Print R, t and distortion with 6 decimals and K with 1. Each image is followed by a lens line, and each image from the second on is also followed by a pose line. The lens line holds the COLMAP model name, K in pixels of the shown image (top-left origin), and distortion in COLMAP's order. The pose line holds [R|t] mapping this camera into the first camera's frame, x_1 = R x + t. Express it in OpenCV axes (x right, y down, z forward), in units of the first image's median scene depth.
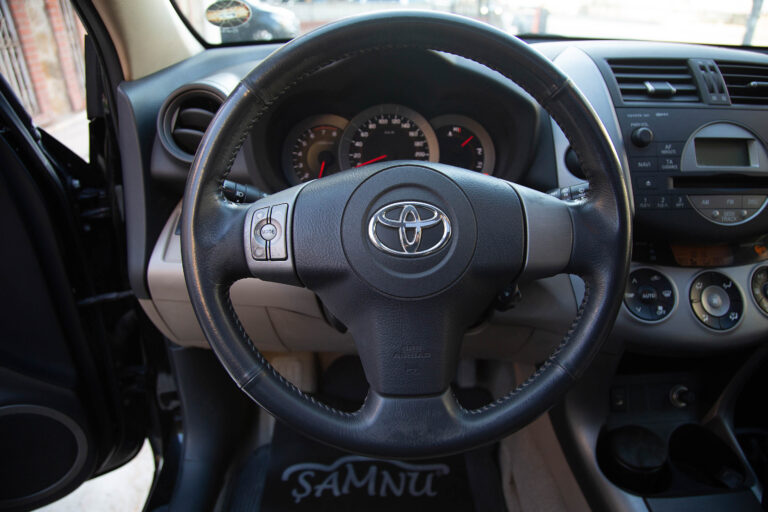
lens RADIAL K [[506.9, 0, 384.0], [0, 506.9, 256.0], [0, 0, 1]] dist [-0.142477, 0.063808]
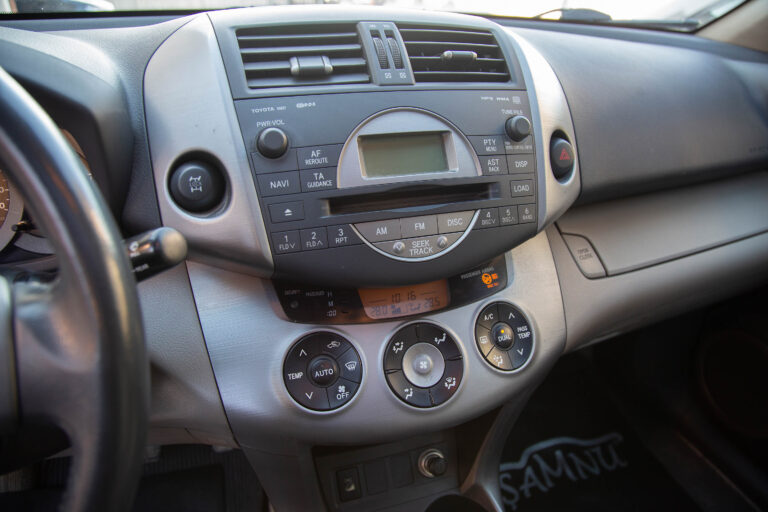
lens RADIAL K [[506.9, 0, 384.0], [0, 506.9, 256.0], [0, 0, 1]] dist [-0.142477, 0.063808]
pose [[0.959329, -0.108162, 0.260747, 0.467145], [0.104501, 0.994133, 0.027907, -0.093575], [-0.262236, 0.000477, 0.965004, 0.306263]]
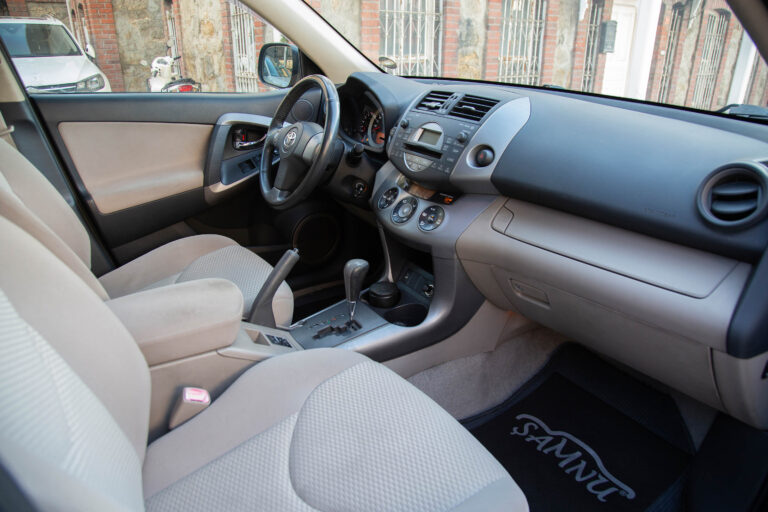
lens RADIAL K [[506.9, 0, 384.0], [0, 506.9, 256.0], [0, 0, 1]] dist [-0.142477, 0.063808]
pose [[0.513715, 0.341822, -0.786927, 2.321736], [-0.405679, 0.904971, 0.128266, 0.031671], [0.755990, 0.253347, 0.603567, -0.240813]]
